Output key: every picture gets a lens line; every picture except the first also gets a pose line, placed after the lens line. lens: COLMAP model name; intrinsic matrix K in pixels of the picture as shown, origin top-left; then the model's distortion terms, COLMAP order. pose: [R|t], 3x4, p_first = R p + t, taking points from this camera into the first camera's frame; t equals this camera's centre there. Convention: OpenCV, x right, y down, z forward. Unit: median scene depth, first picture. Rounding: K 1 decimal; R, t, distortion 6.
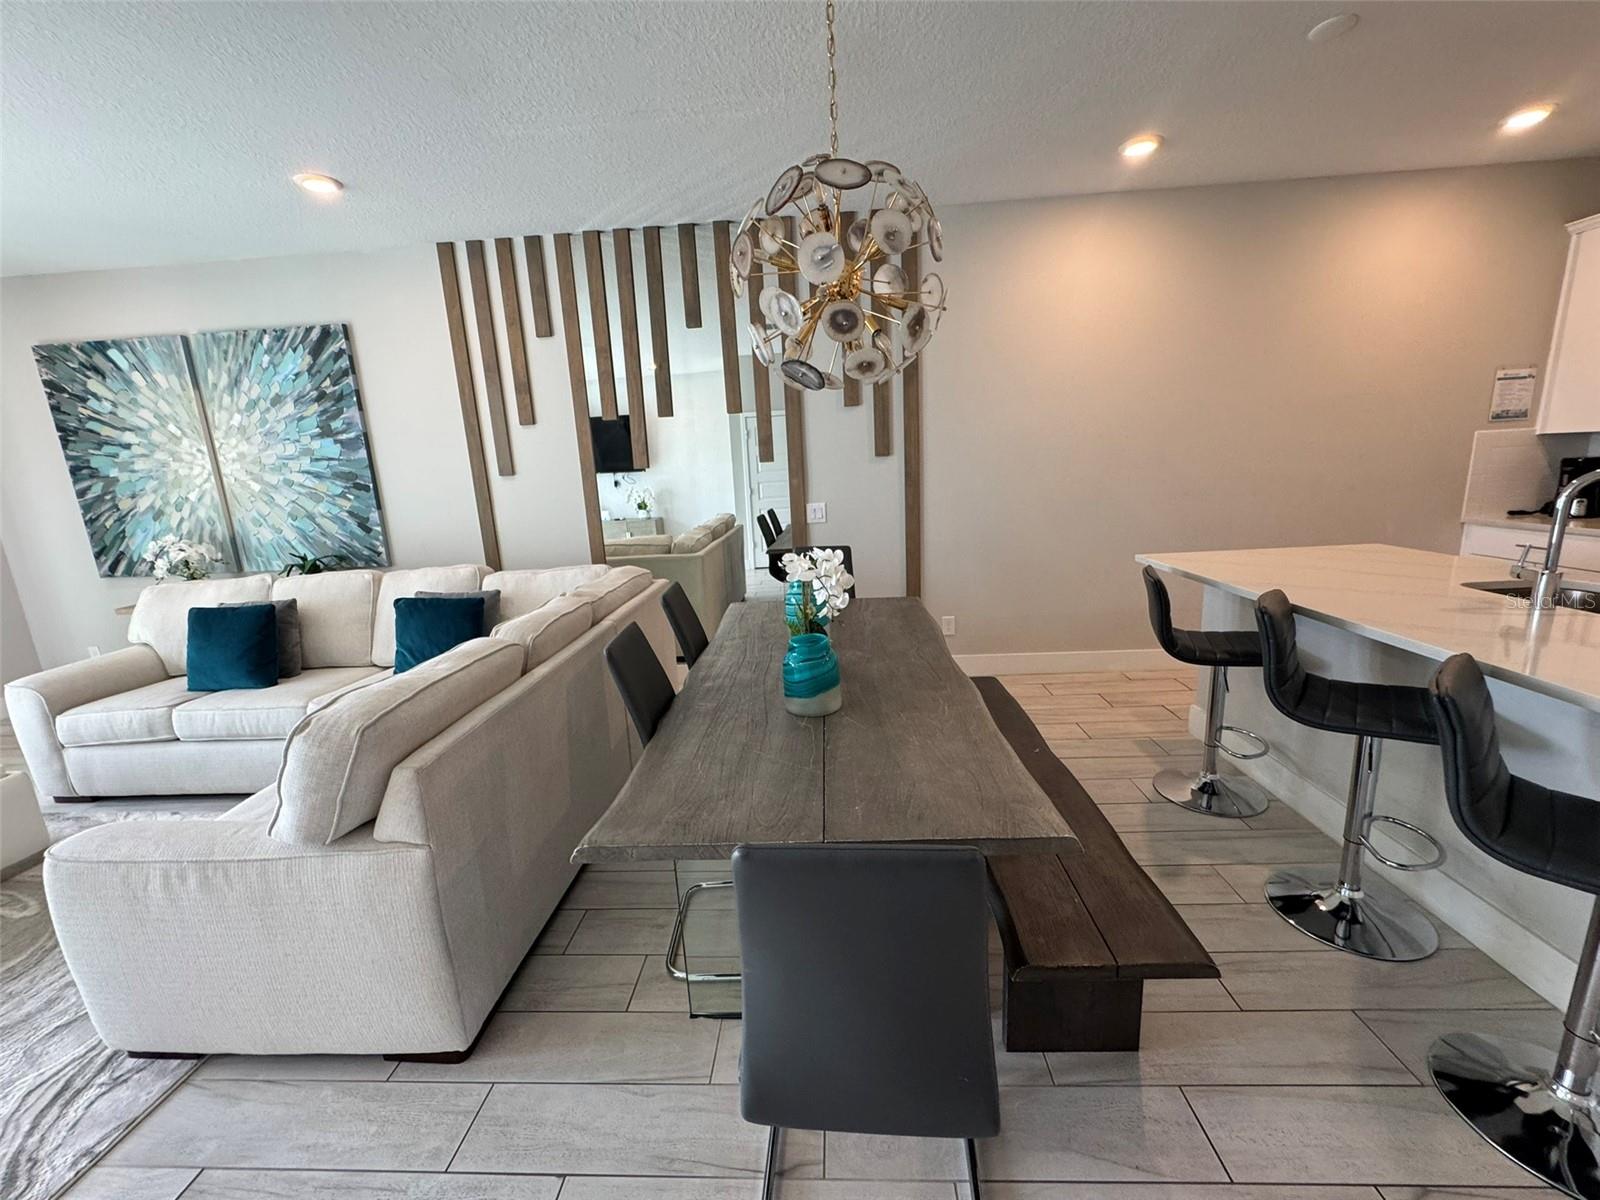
lens RADIAL K [[639.0, 0, 798.1], [0, 639.0, 599.8], [0, 0, 1]] dist [-0.005933, 0.001278]
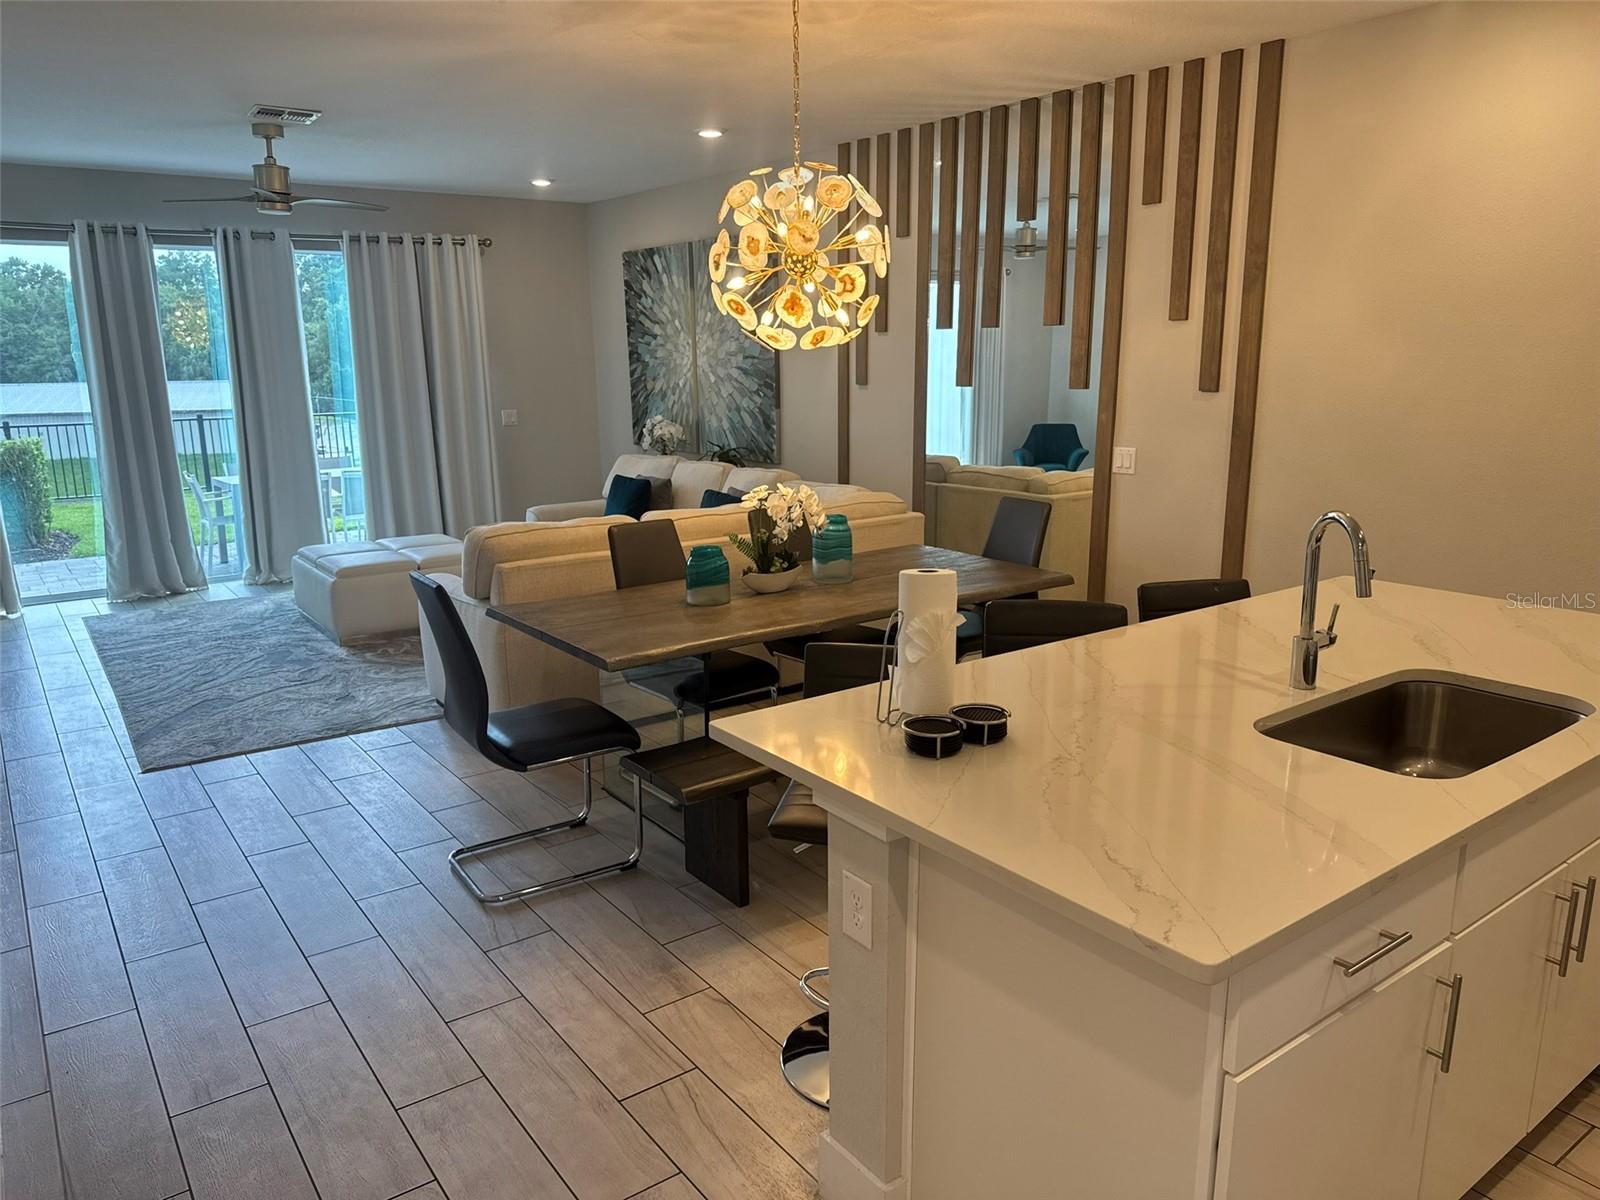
lens RADIAL K [[1124.5, 0, 800.7], [0, 1124.5, 604.2], [0, 0, 1]] dist [0.055915, -0.073204]
pose [[0.631578, 0.213451, -0.745351, 0.837768], [-0.187805, 0.974844, 0.120034, -0.061219], [0.752222, 0.064170, 0.655777, -0.154063]]
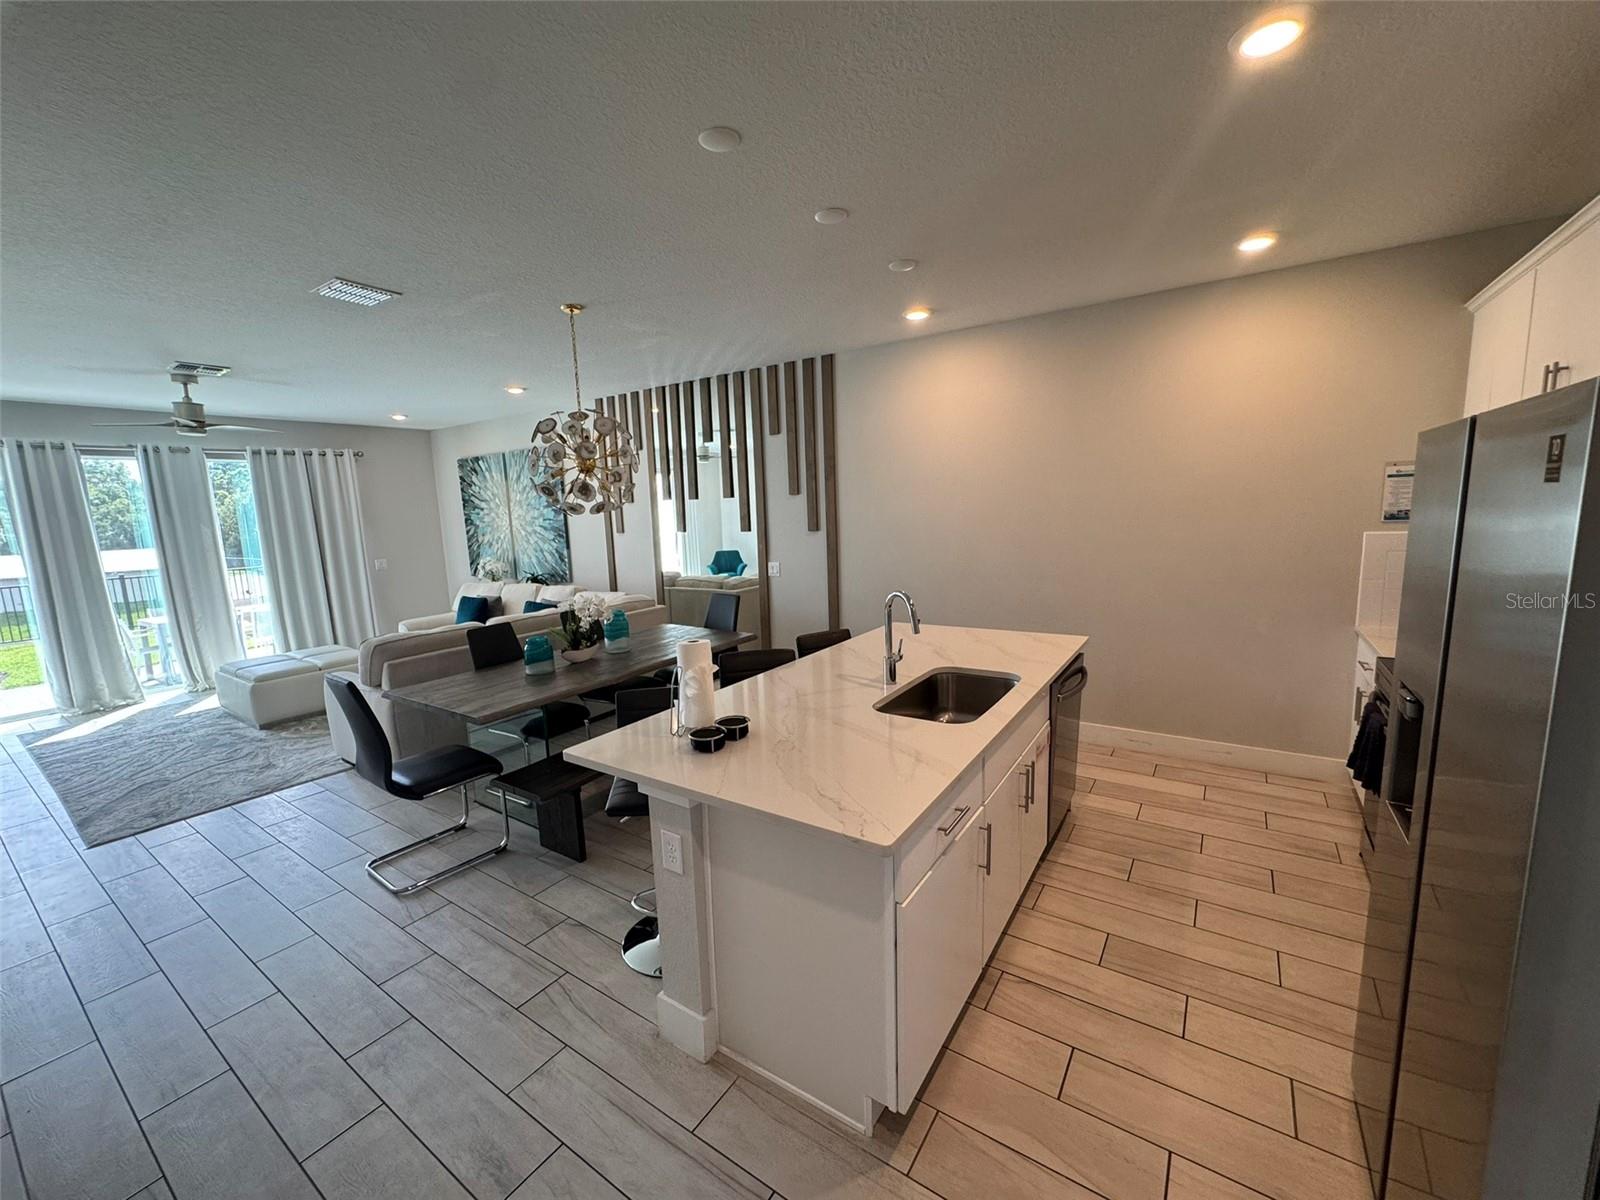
lens RADIAL K [[639.0, 0, 799.2], [0, 639.0, 599.7], [0, 0, 1]] dist [-0.005933, 0.001278]
pose [[0.856287, 0.094270, -0.507824, 0.805776], [-0.116684, 0.993092, -0.012400, -0.061522], [0.503147, 0.069873, 0.861372, -0.166297]]
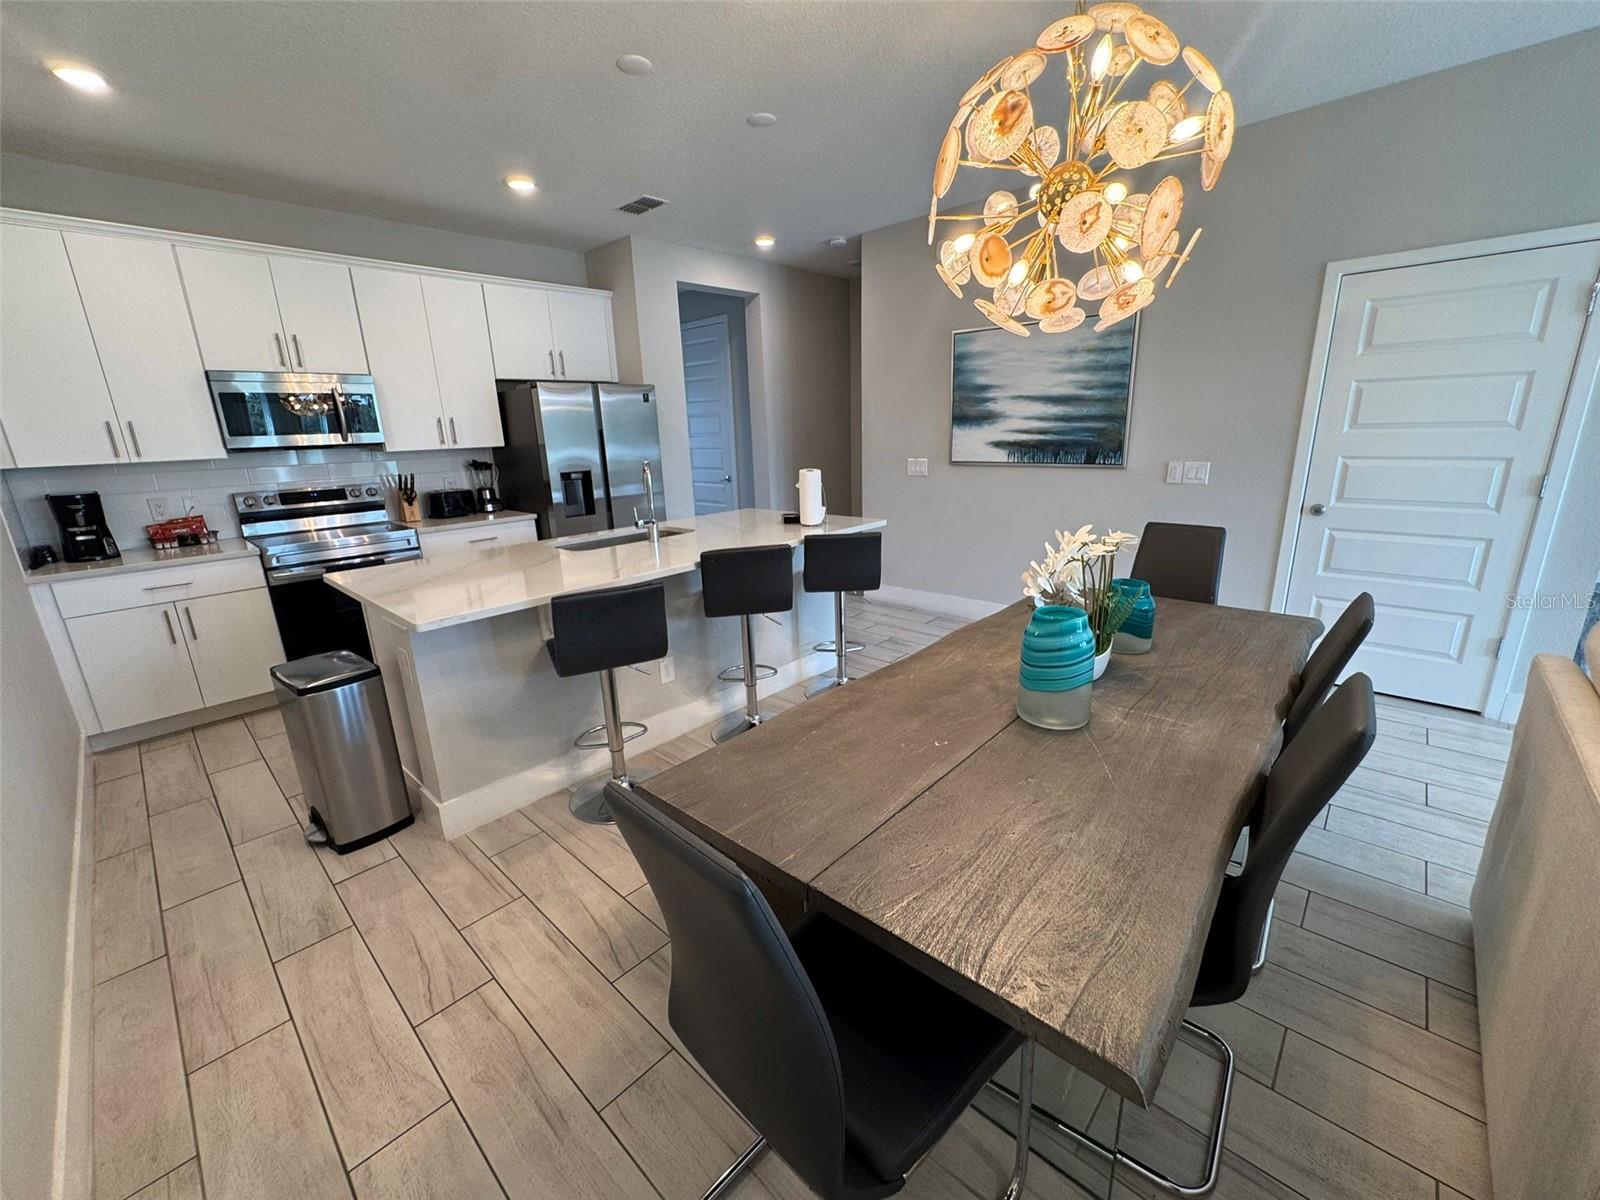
lens RADIAL K [[639.0, 0, 800.2], [0, 639.0, 605.3], [0, 0, 1]] dist [-0.005933, 0.001278]
pose [[-0.763161, -0.099284, 0.638535, -0.112830], [0.206610, 0.898771, 0.386682, -0.196197], [-0.612288, 0.427029, -0.665394, 0.928841]]
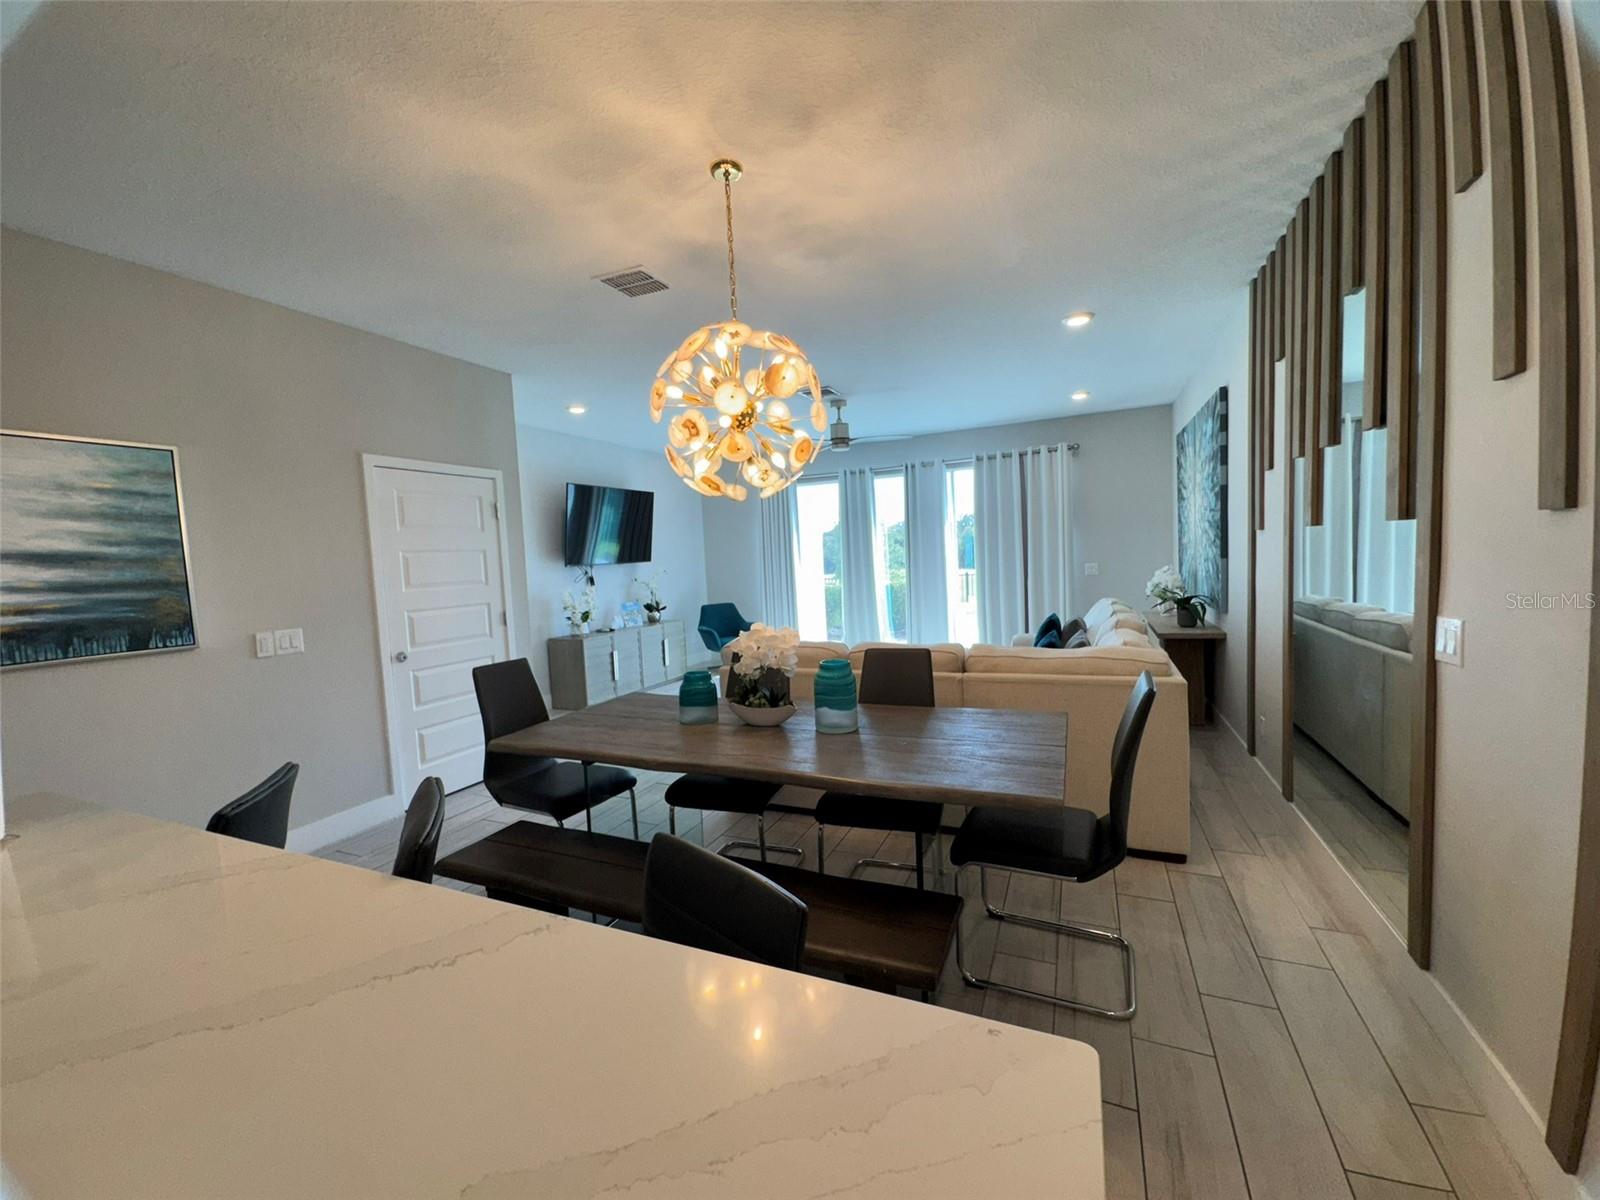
lens RADIAL K [[639.0, 0, 800.8], [0, 639.0, 602.2], [0, 0, 1]] dist [-0.005933, 0.001278]
pose [[-0.346429, 0.135240, -0.928276, 0.585552], [-0.134555, 0.972157, 0.191848, -0.189250], [0.928376, 0.191366, -0.318586, 0.747167]]
